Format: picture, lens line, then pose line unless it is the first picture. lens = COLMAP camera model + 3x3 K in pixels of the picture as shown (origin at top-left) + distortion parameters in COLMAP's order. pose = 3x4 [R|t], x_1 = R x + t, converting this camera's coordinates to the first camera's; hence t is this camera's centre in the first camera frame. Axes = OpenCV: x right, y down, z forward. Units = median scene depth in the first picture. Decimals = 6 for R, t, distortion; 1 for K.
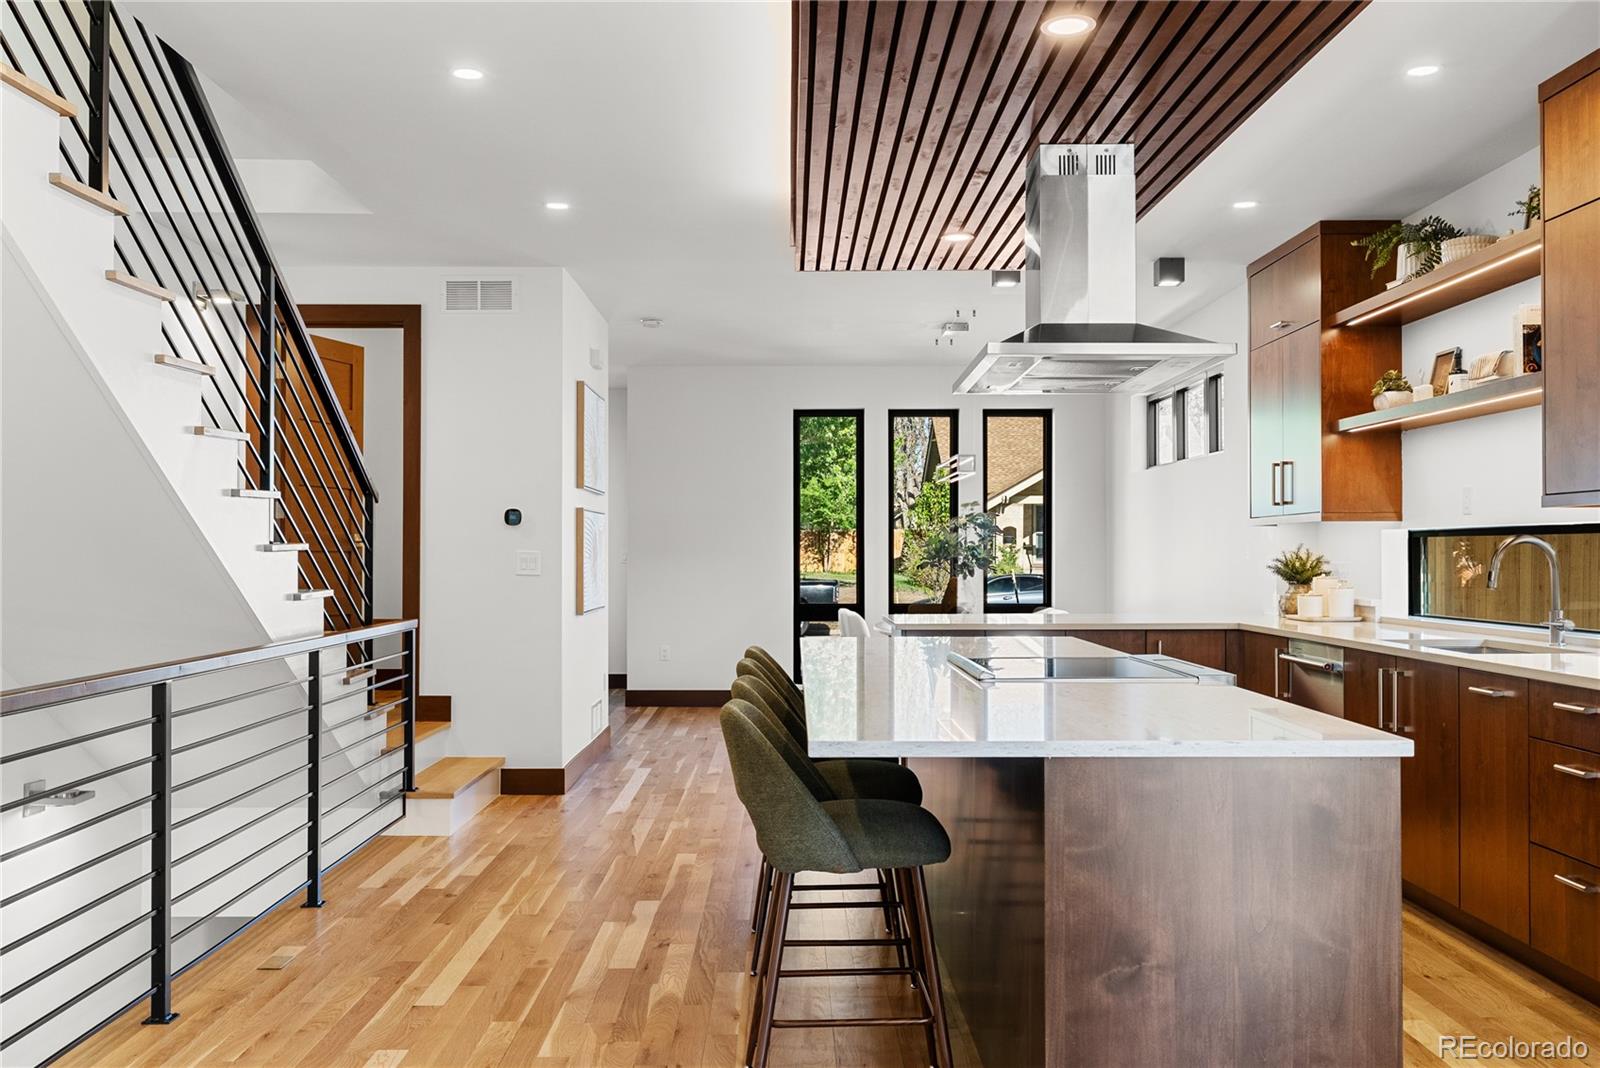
lens RADIAL K [[1408.2, 0, 791.9], [0, 1408.2, 538.4], [0, 0, 1]] dist [-0.000108, -0.007301]
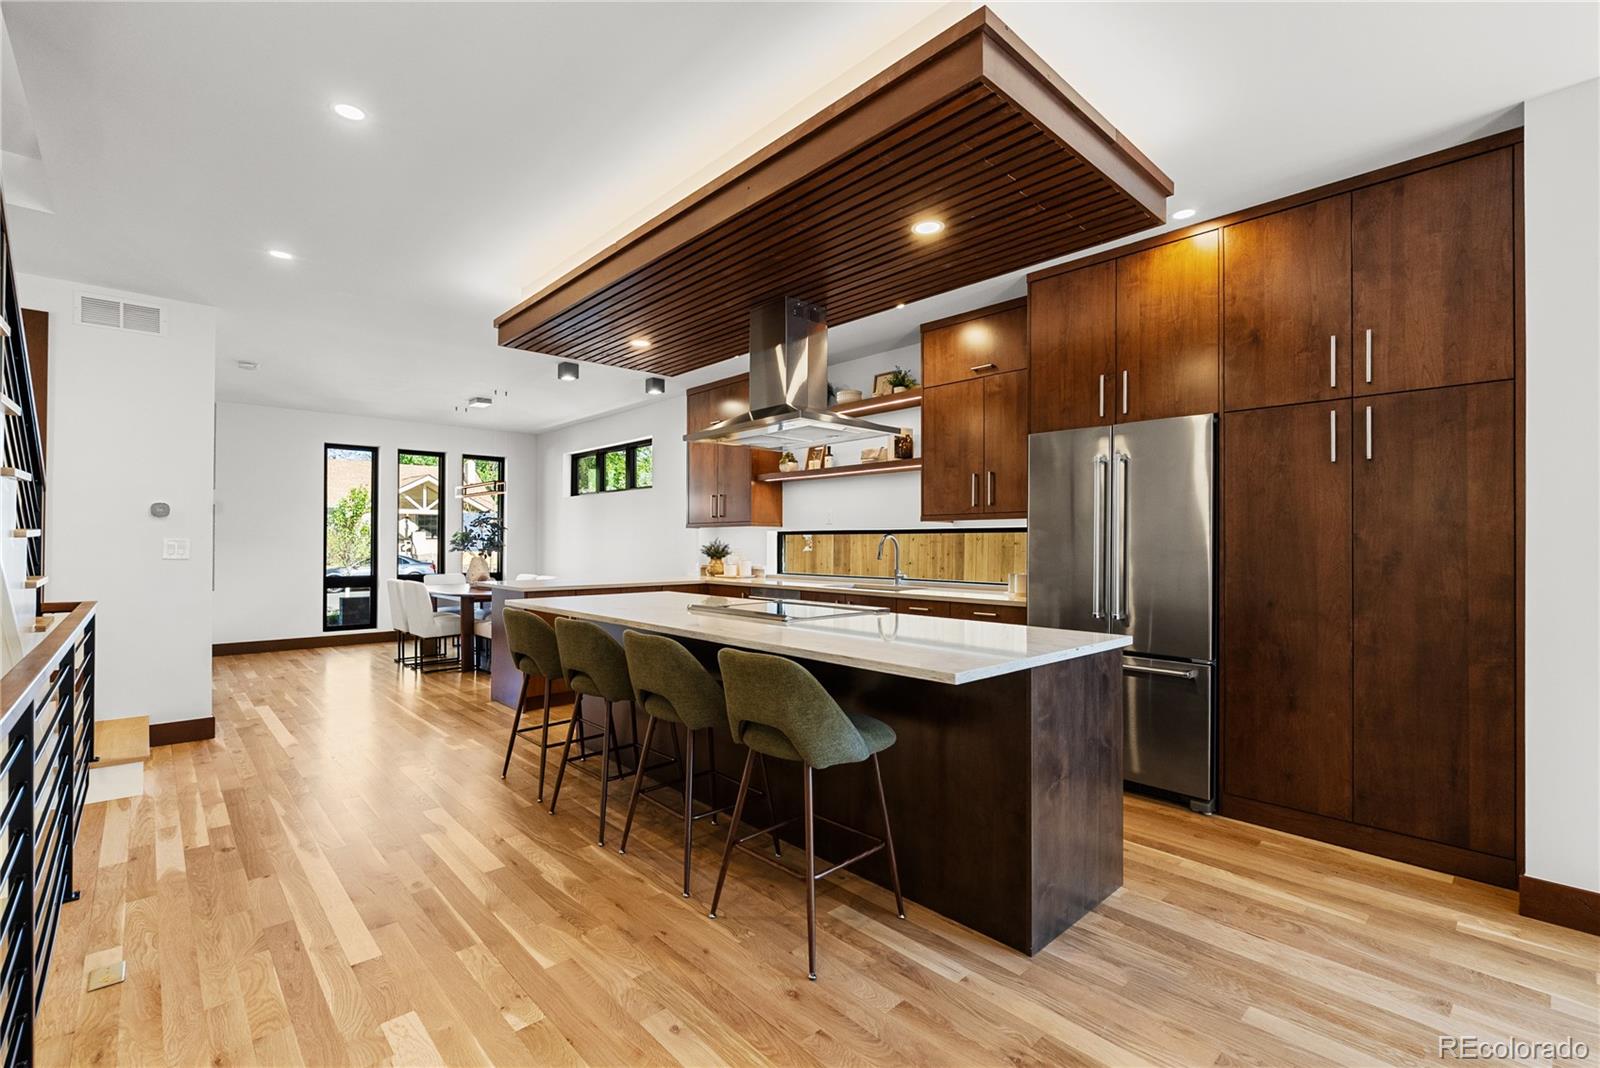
lens RADIAL K [[708.4, 0, 802.1], [0, 708.4, 539.3], [0, 0, 1]] dist [-0.004054, -0.000933]
pose [[0.733880, 0.006916, 0.679244, -0.299282], [-0.010066, 0.999949, 0.000695, 0.005086], [-0.679204, -0.007347, 0.733913, 0.297520]]
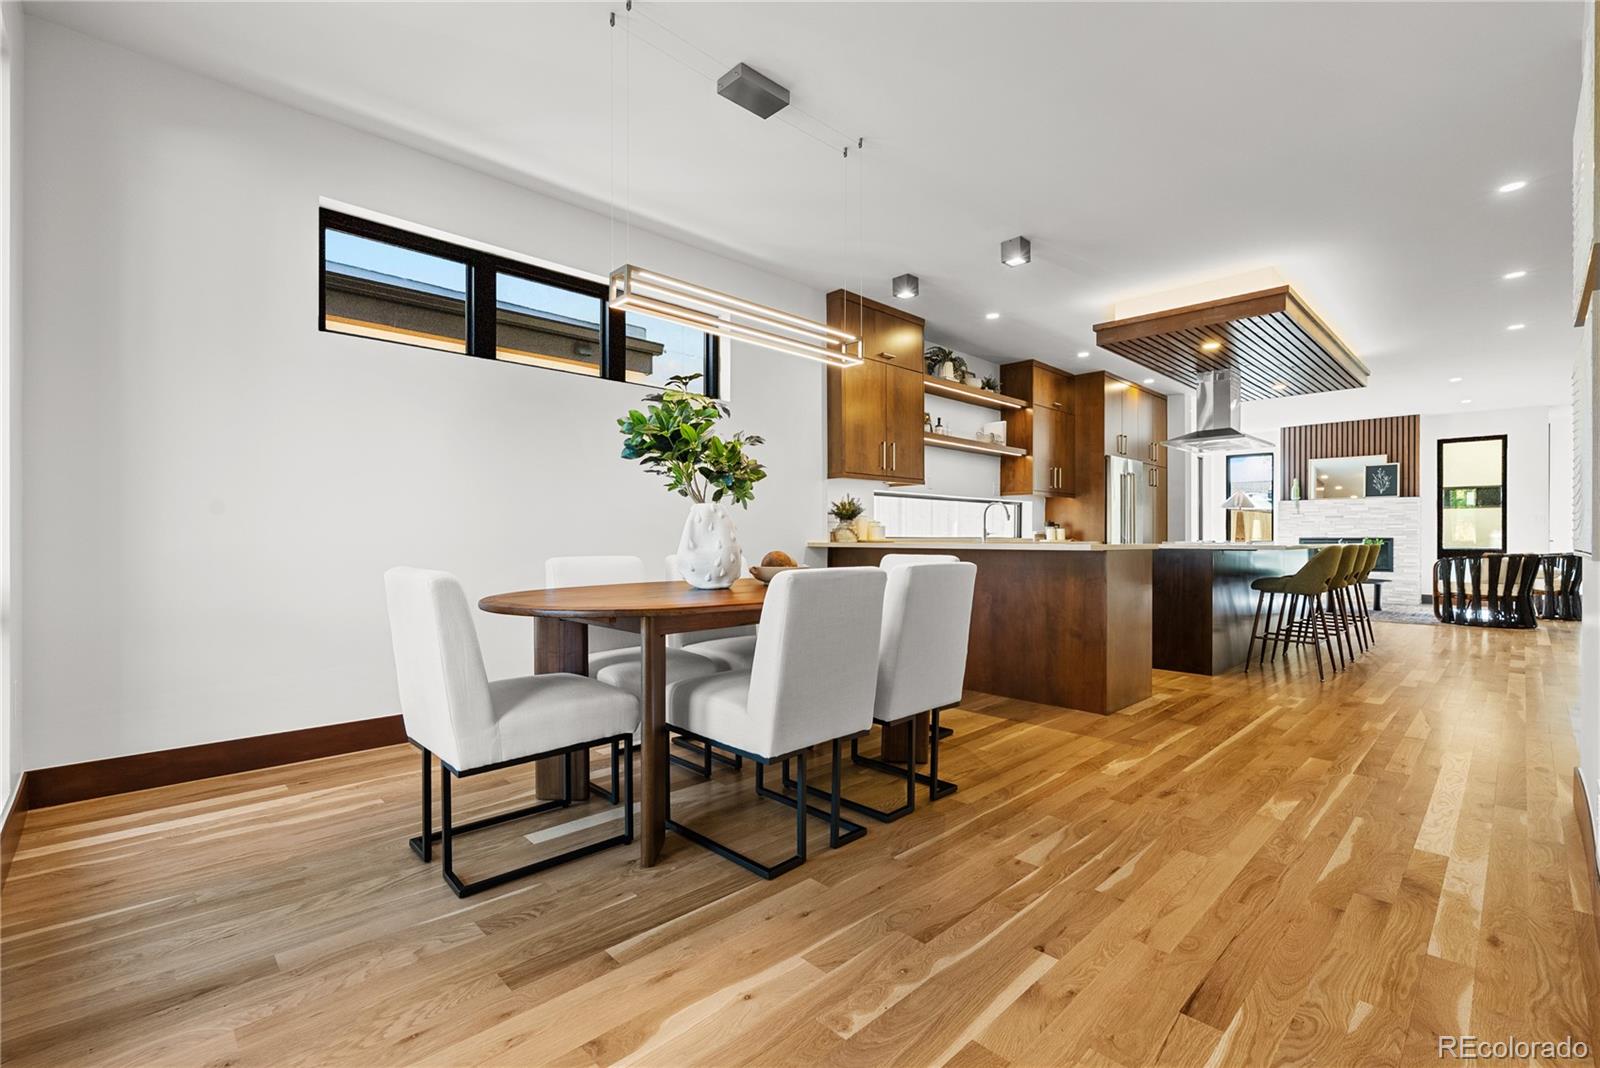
lens RADIAL K [[708.4, 0, 792.1], [0, 708.4, 541.7], [0, 0, 1]] dist [-0.004054, -0.000933]
pose [[-0.690900, -0.003034, 0.722944, -0.213231], [-0.007909, 0.999963, -0.003361, 0.083062], [-0.722907, -0.008040, -0.690899, 2.228609]]
